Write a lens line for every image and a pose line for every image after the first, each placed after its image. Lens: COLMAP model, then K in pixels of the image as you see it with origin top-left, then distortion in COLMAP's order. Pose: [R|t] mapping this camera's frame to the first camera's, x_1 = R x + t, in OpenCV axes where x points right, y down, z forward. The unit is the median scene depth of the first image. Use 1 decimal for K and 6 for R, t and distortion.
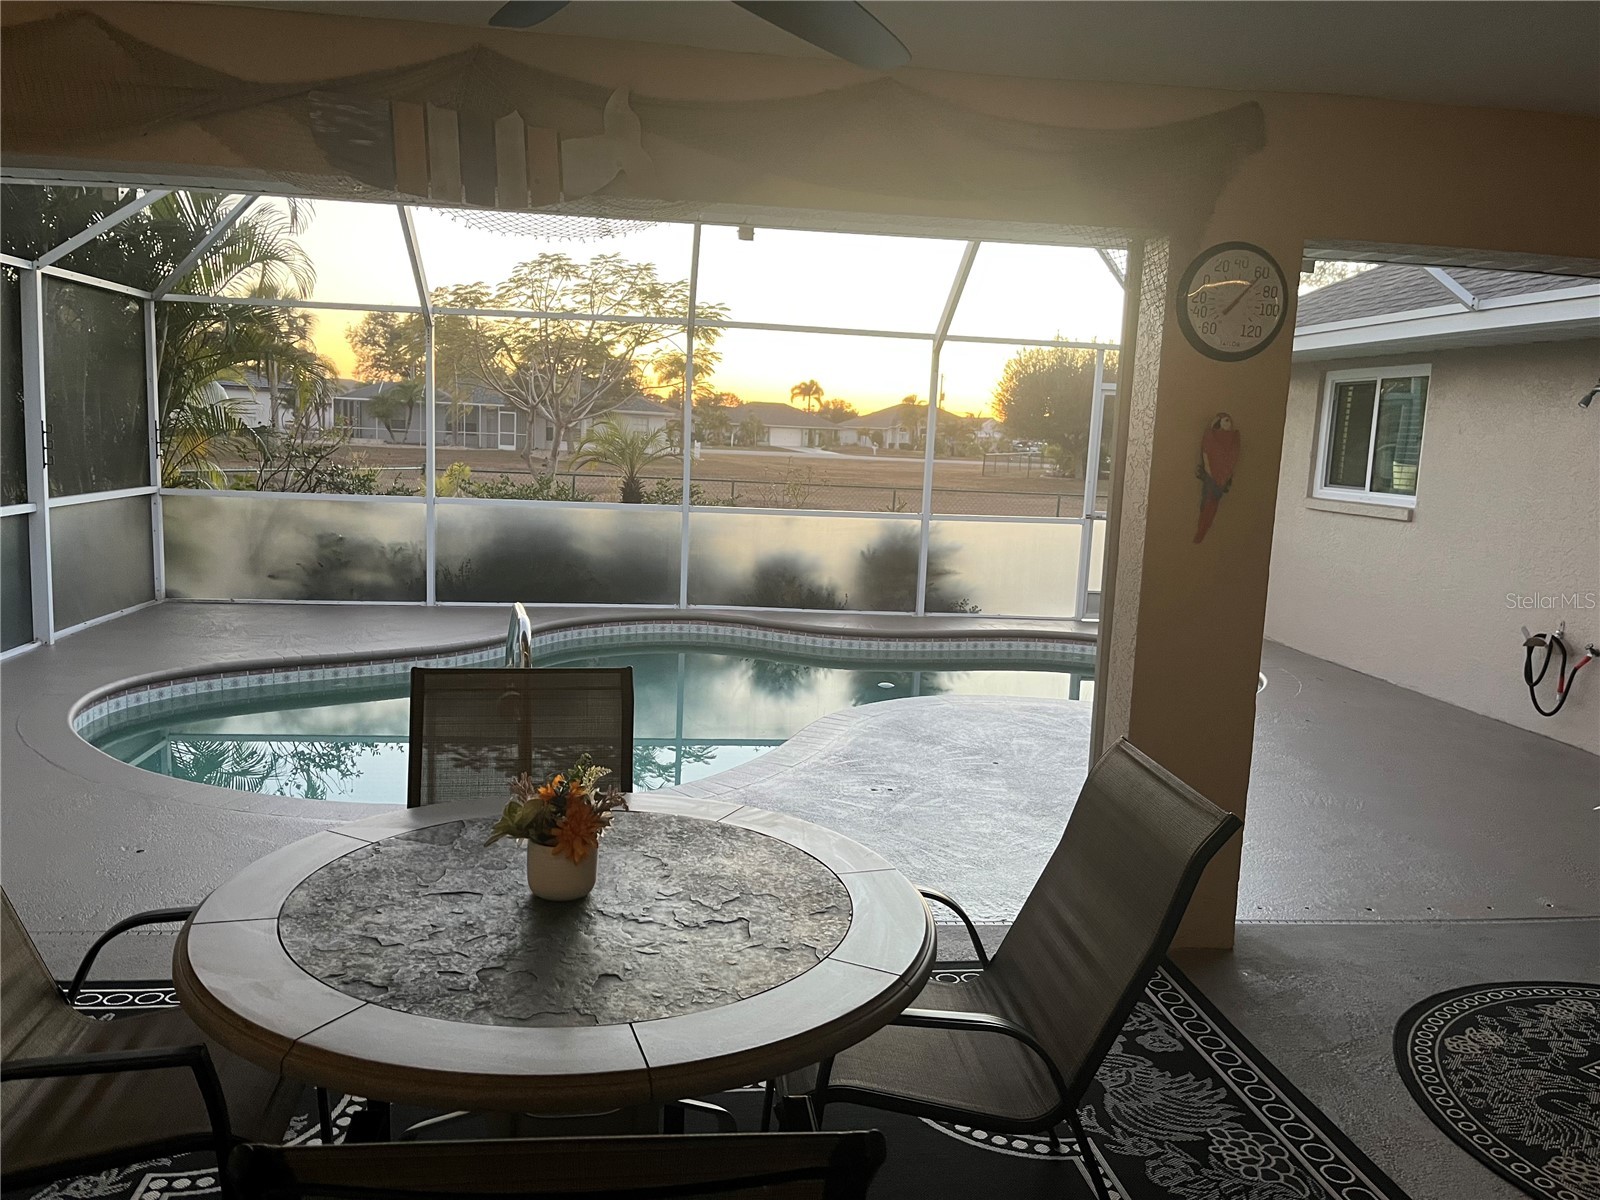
lens RADIAL K [[1216.1, 0, 790.3], [0, 1216.1, 594.6], [0, 0, 1]] dist [0.032081, -0.055500]
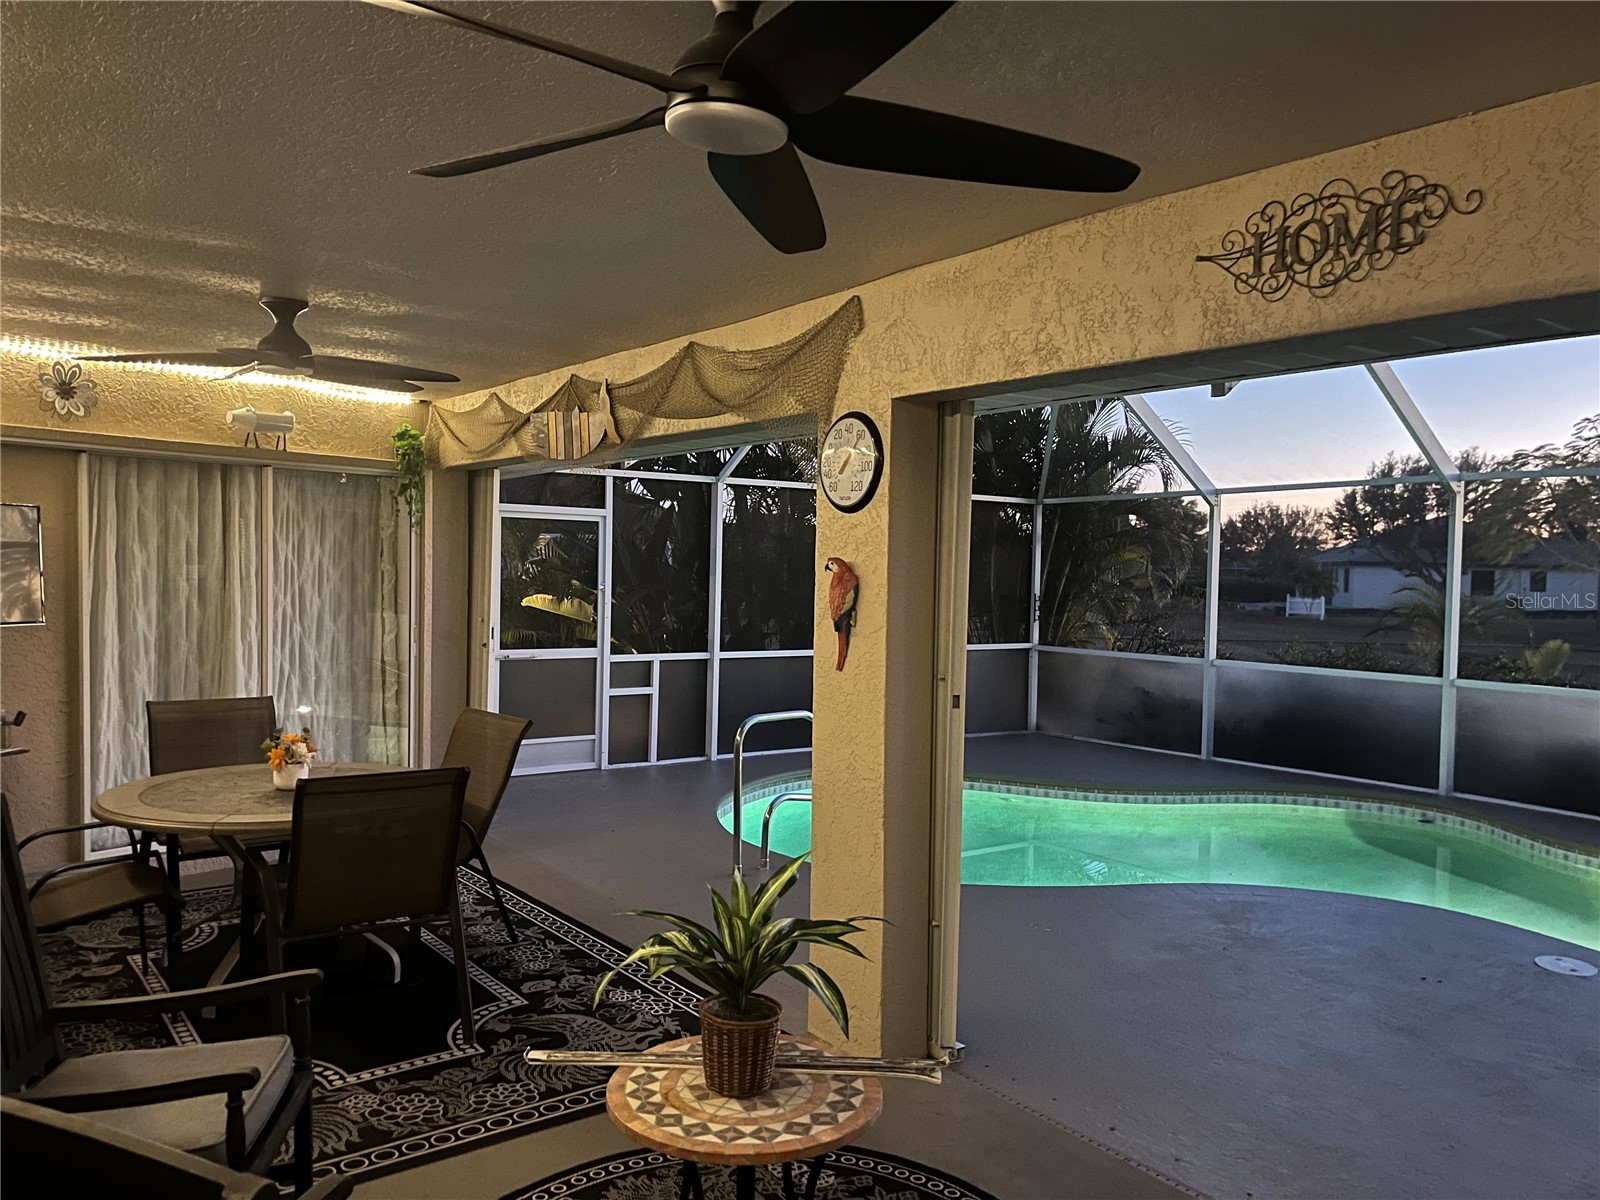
lens RADIAL K [[1211.1, 0, 800.0], [0, 1211.1, 600.0], [0, 0, 1]] dist [0.041707, -0.065556]
pose [[0.489594, -0.009198, -0.871902, 0.451266], [-0.117554, 0.990119, -0.076455, -0.006193], [0.863990, 0.139927, 0.483675, 0.143818]]
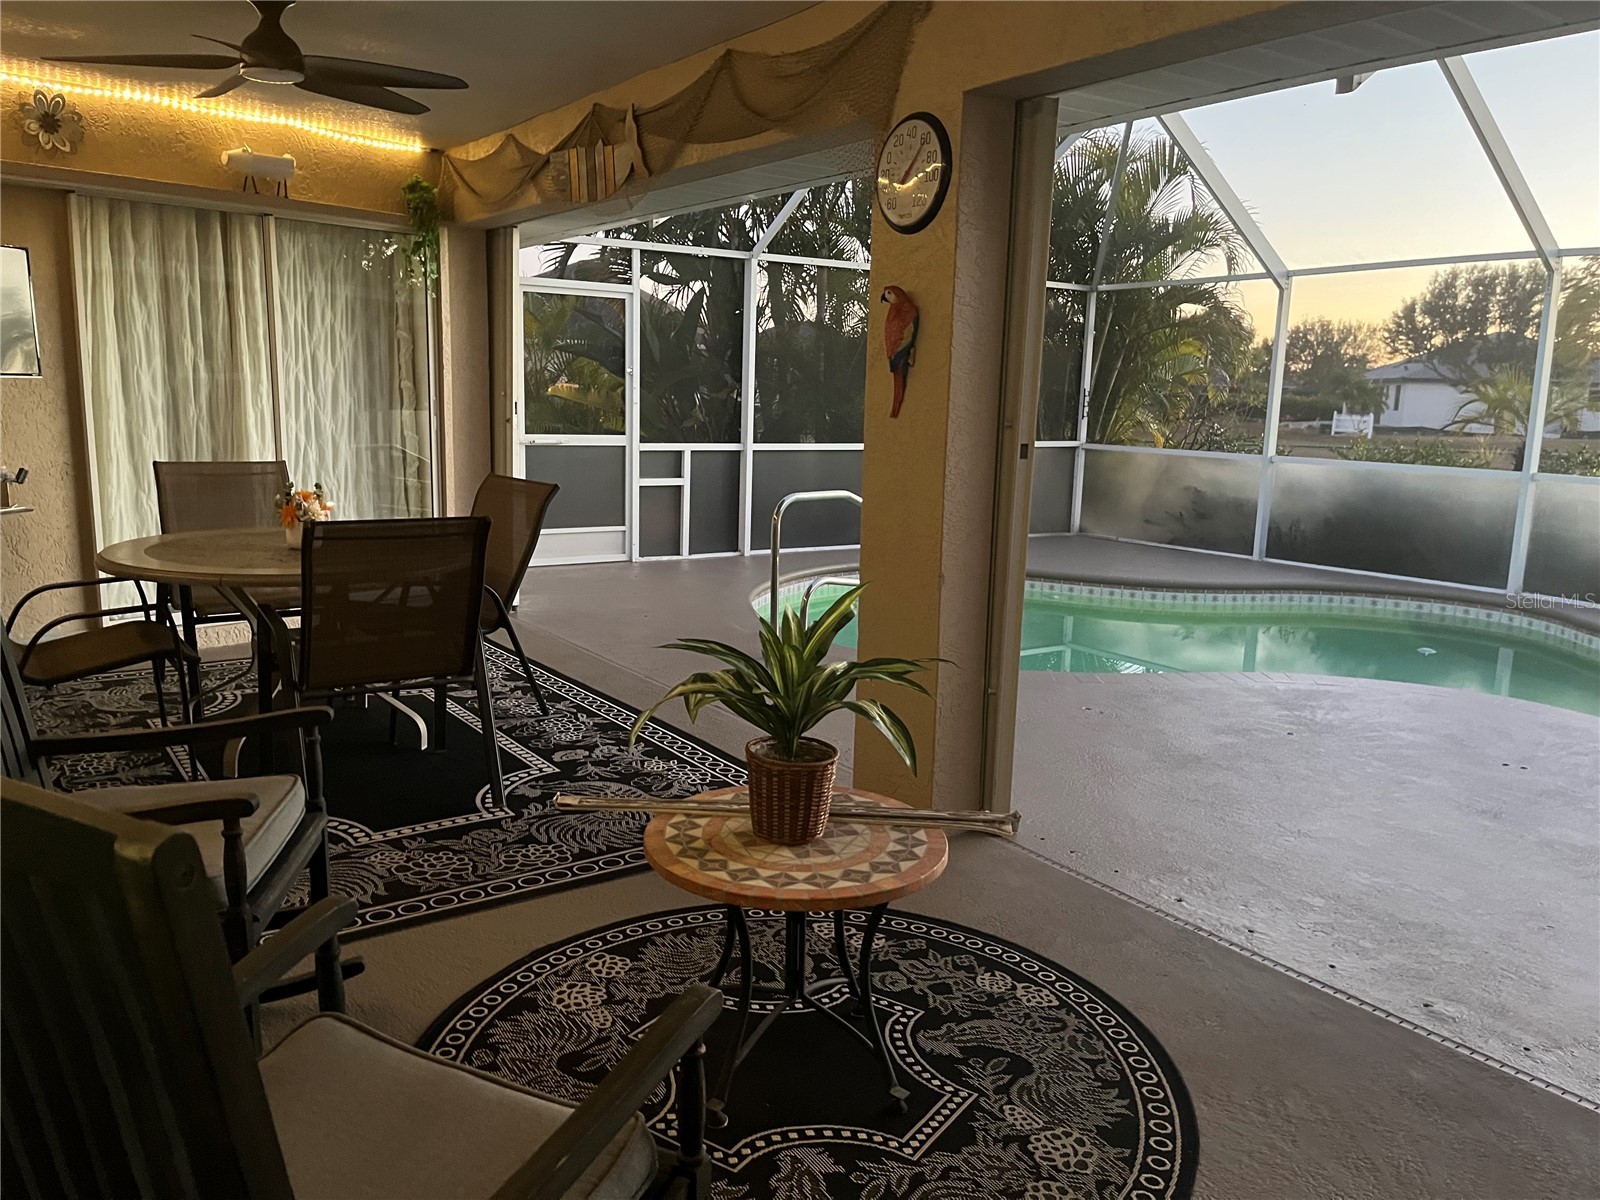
lens RADIAL K [[1216.1, 0, 790.3], [0, 1216.1, 594.6], [0, 0, 1]] dist [0.032081, -0.055500]
pose [[0.461389, 0.121846, -0.878791, 0.420395], [-0.127488, 0.989350, 0.070240, 0.014897], [0.877990, 0.079627, 0.472009, 0.157345]]
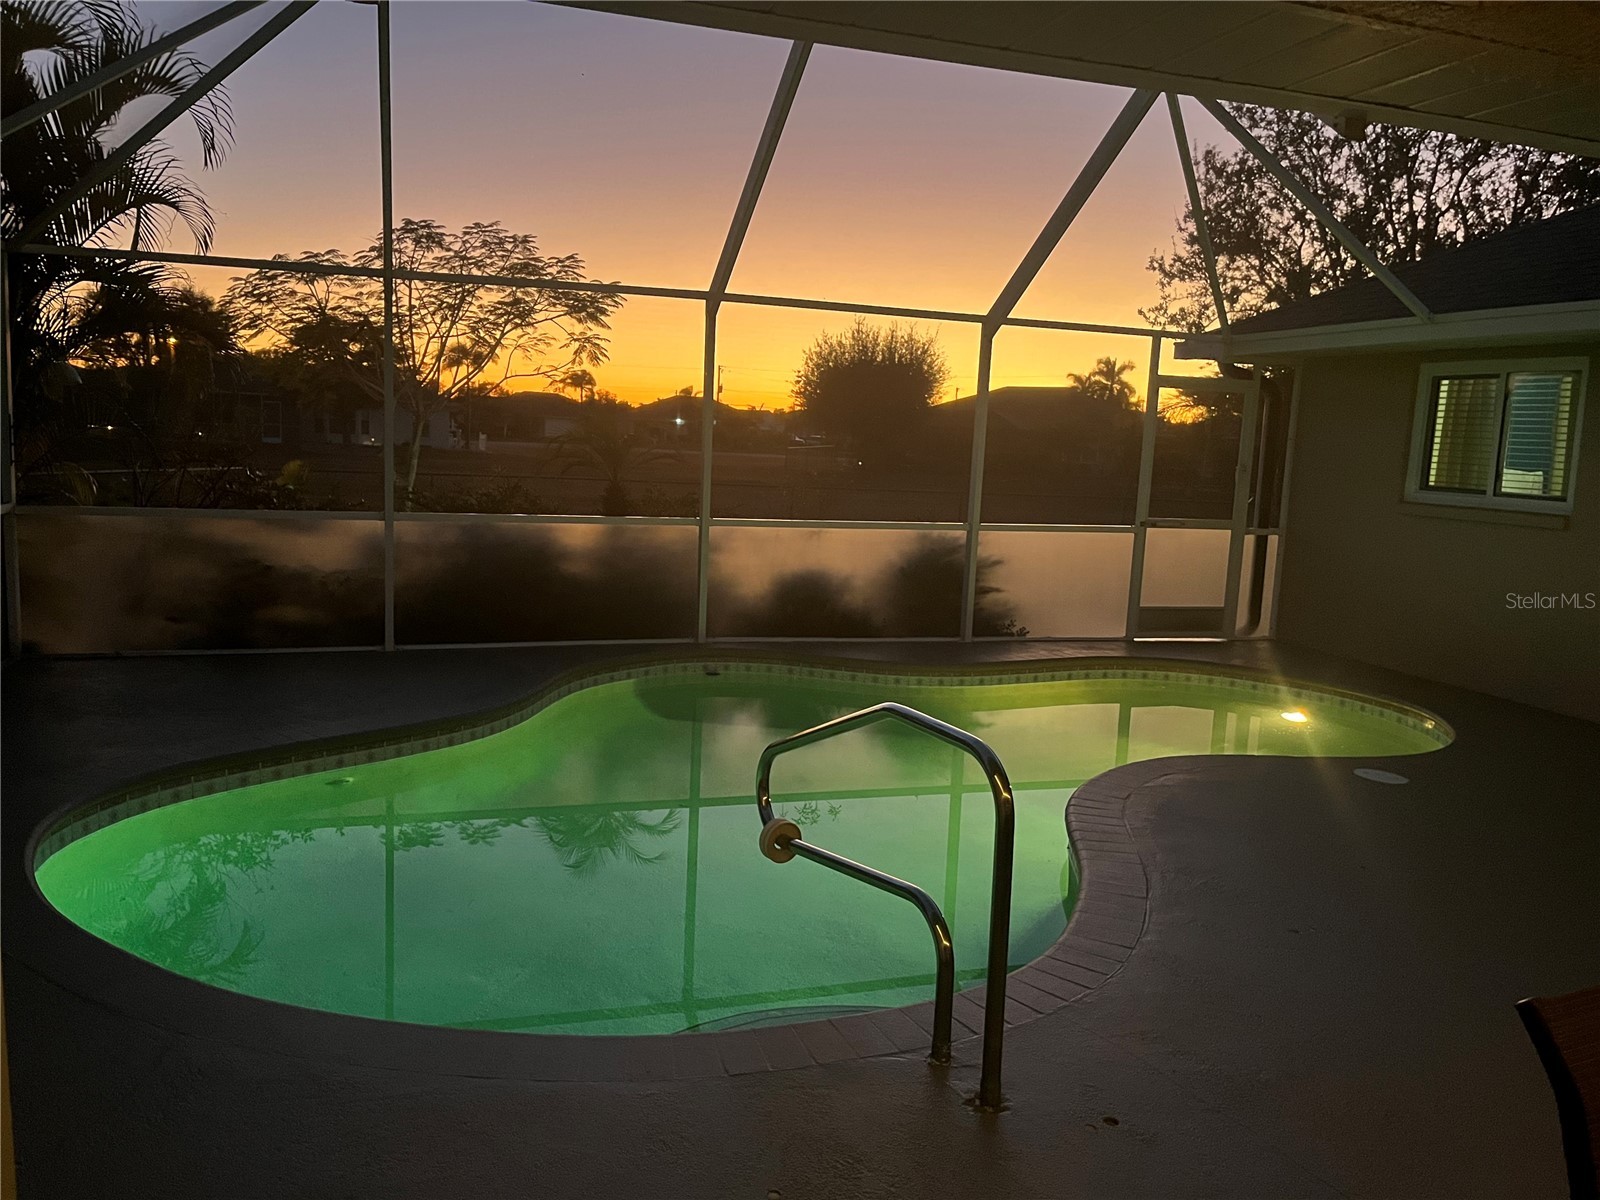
lens RADIAL K [[1237.3, 0, 802.9], [0, 1237.3, 576.5], [0, 0, 1]] dist [0.024900, -0.003766]
pose [[0.981930, -0.021589, 0.188011, -0.175575], [0.023491, 0.999693, -0.007898, -0.024776], [-0.187783, 0.012172, 0.982135, 0.156686]]
